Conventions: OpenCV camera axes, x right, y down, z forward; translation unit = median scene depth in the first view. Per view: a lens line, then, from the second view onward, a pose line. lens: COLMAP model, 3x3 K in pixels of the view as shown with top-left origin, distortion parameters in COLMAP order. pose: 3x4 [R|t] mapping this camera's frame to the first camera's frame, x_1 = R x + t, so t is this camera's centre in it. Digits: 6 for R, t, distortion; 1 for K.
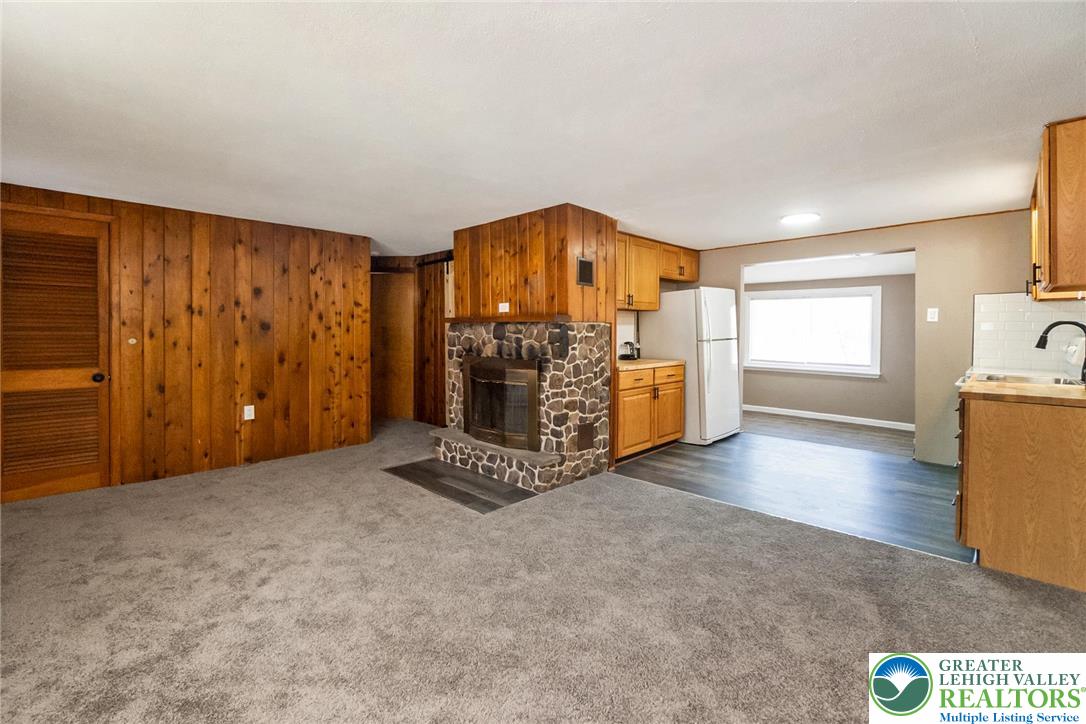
lens RADIAL K [[476.2, 0, 536.0], [0, 476.2, 339.8], [0, 0, 1]] dist [-0.010512, -0.000119]
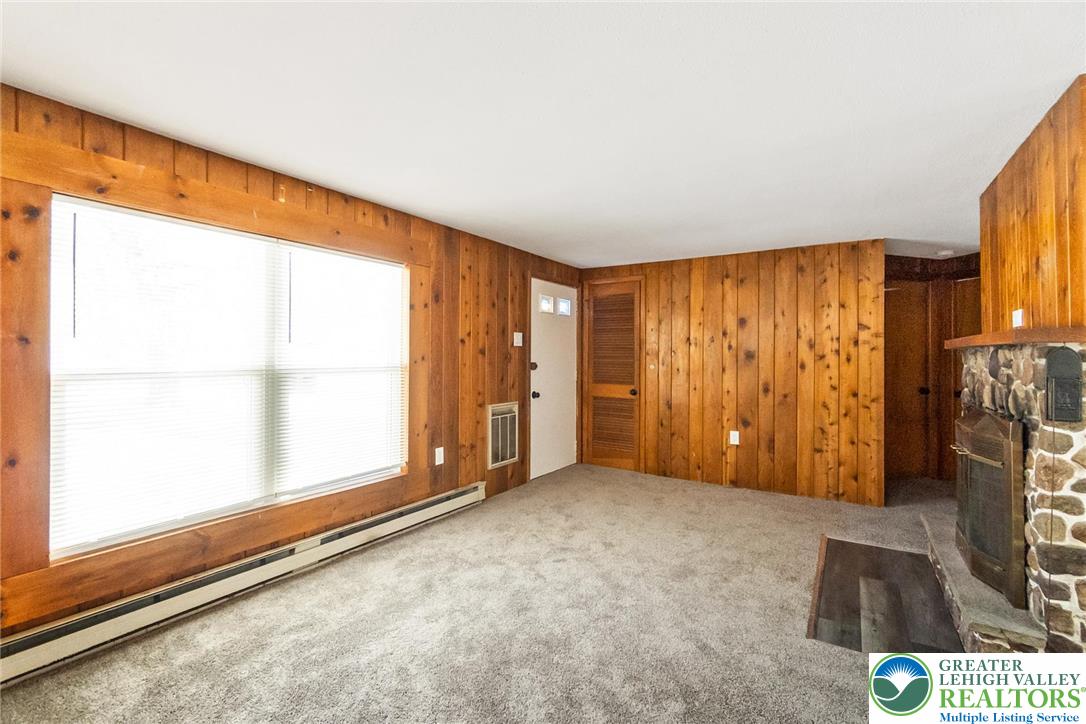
lens RADIAL K [[480.5, 0, 540.9], [0, 480.5, 356.5], [0, 0, 1]] dist [-0.002056, -0.000178]
pose [[0.200438, -0.000898, -0.979706, 0.360997], [-0.024800, 0.999674, -0.005990, -0.008838], [0.979392, 0.025497, 0.200350, 0.379047]]
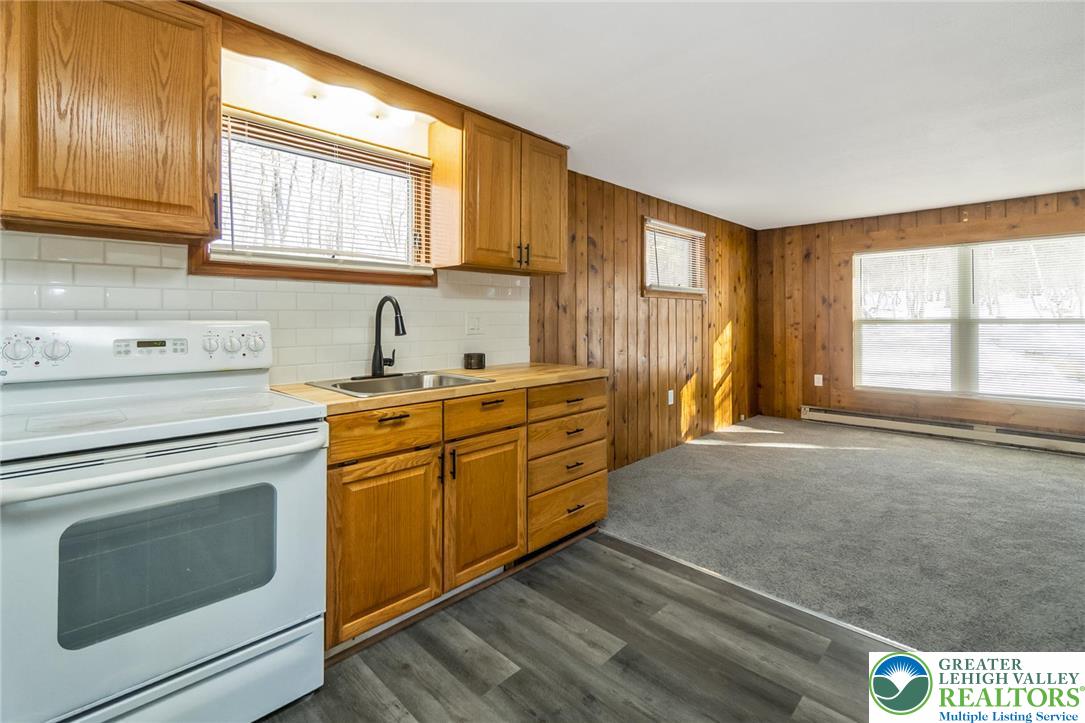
lens RADIAL K [[488.2, 0, 543.0], [0, 488.2, 318.1], [0, 0, 1]] dist [-0.002802, 0.000000]
pose [[-0.999942, 0.003113, -0.010301, 0.633865], [0.002916, 0.999812, 0.019174, -0.014307], [0.010358, 0.019143, -0.999763, 1.252047]]
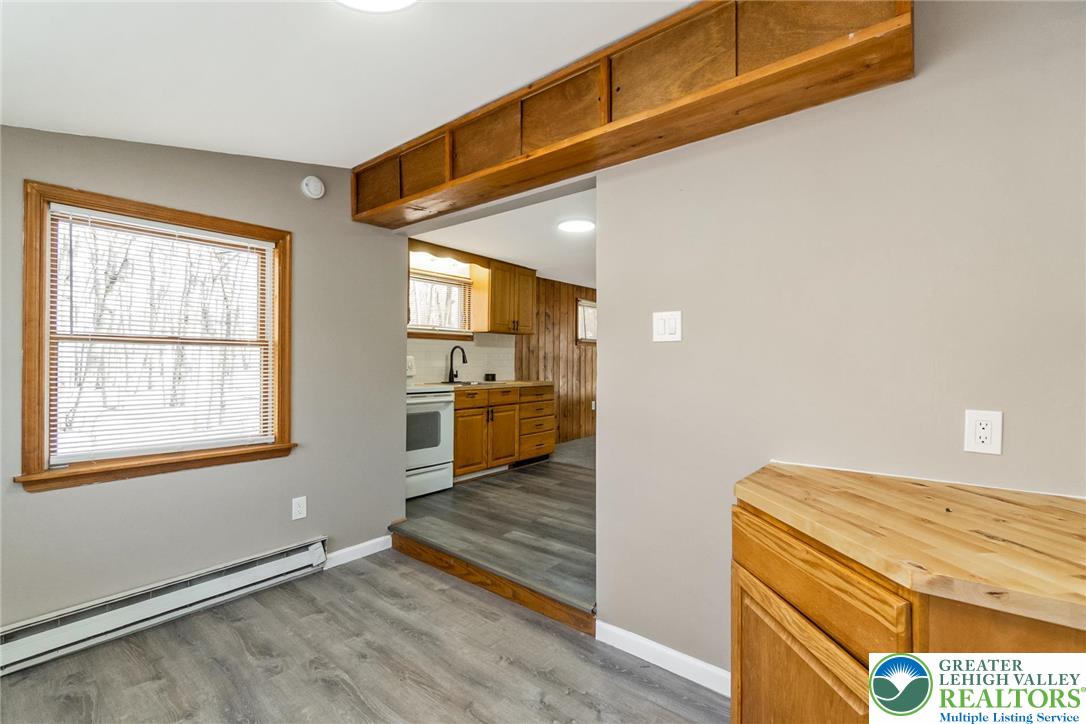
lens RADIAL K [[479.1, 0, 533.1], [0, 479.1, 359.3], [0, 0, 1]] dist [-0.001476, -0.000088]
pose [[-0.995952, -0.005134, -0.089736, 0.720586], [-0.006746, 0.999821, 0.017664, -0.017559], [0.089630, 0.018198, -0.995809, 1.907032]]
